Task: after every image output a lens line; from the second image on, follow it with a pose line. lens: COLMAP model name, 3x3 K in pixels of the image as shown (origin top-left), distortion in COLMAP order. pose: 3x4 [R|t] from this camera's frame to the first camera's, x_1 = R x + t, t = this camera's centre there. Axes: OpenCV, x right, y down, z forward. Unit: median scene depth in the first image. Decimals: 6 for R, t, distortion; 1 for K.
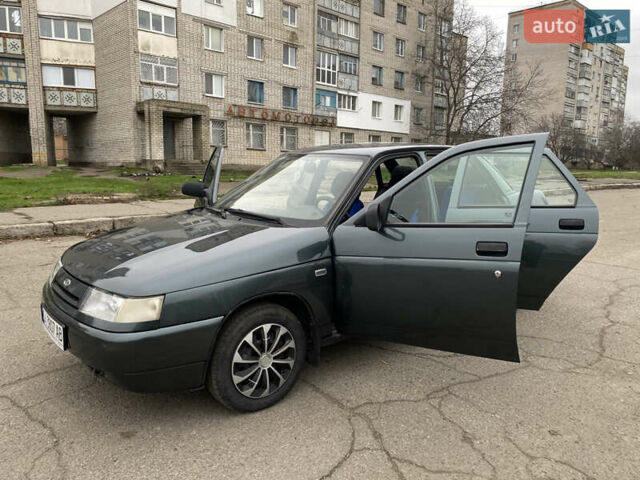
lens RADIAL K [[491.0, 0, 324.1], [0, 491.0, 238.9], [0, 0, 1]] dist [0.024760, -0.032451]
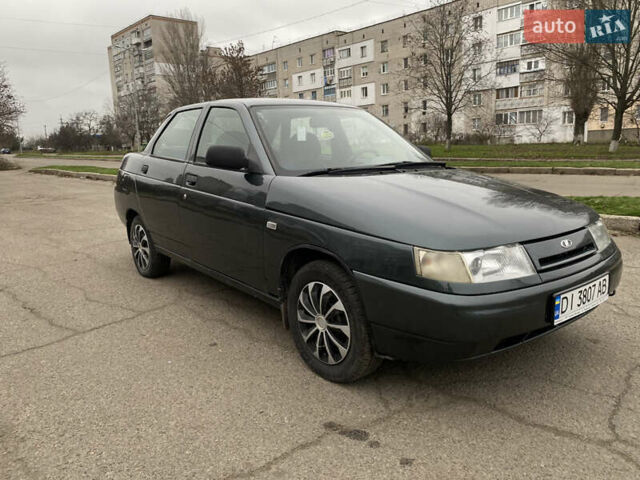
lens RADIAL K [[484.7, 0, 316.4], [0, 484.7, 234.0], [0, 0, 1]] dist [0.010222, -0.007083]
pose [[0.026356, -0.189204, 0.981584, -0.108332], [0.179012, 0.966946, 0.181576, -0.012123], [-0.983494, 0.170930, 0.059354, 0.111547]]
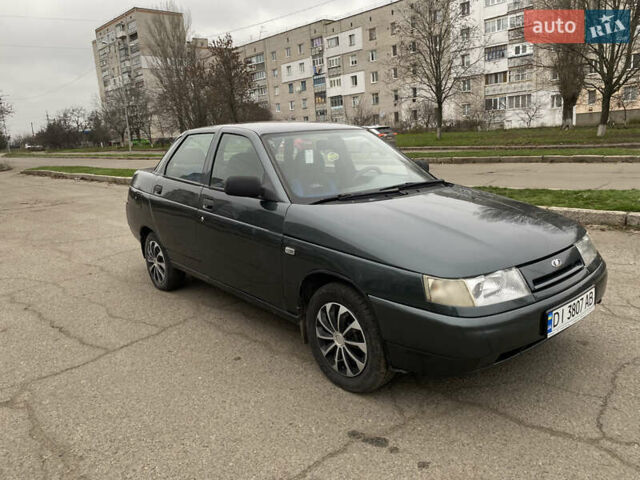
lens RADIAL K [[484.6, 0, 319.2], [0, 484.6, 233.2], [0, 0, 1]] dist [0.006932, -0.000763]
pose [[0.001735, -0.209907, 0.977720, -0.114342], [0.207504, 0.956516, 0.204986, -0.019812], [-0.978233, 0.202525, 0.045216, 0.113425]]
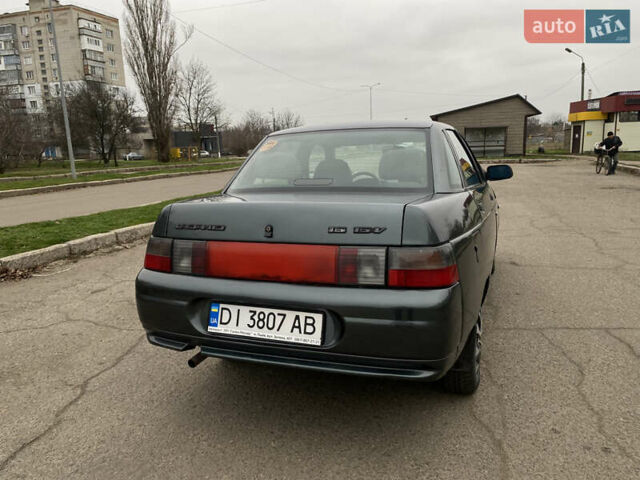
lens RADIAL K [[492.2, 0, 315.7], [0, 492.2, 225.7], [0, 0, 1]] dist [0.008981, -0.006210]
pose [[-0.878687, 0.091715, -0.468506, 0.078694], [-0.052728, 0.956724, 0.286180, -0.033373], [0.474477, 0.276166, -0.835825, 0.217112]]
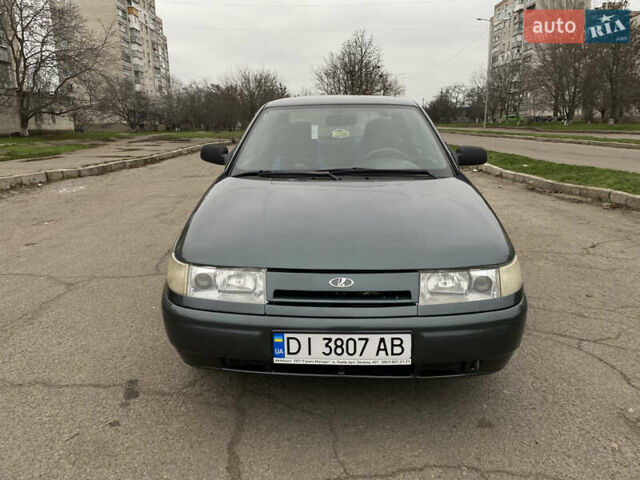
lens RADIAL K [[489.7, 0, 317.7], [0, 489.7, 230.3], [0, 0, 1]] dist [0.011466, -0.007416]
pose [[0.674275, -0.174037, 0.717680, -0.084799], [0.133813, 0.984540, 0.113030, -0.005649], [-0.726256, 0.019821, 0.687139, 0.044745]]
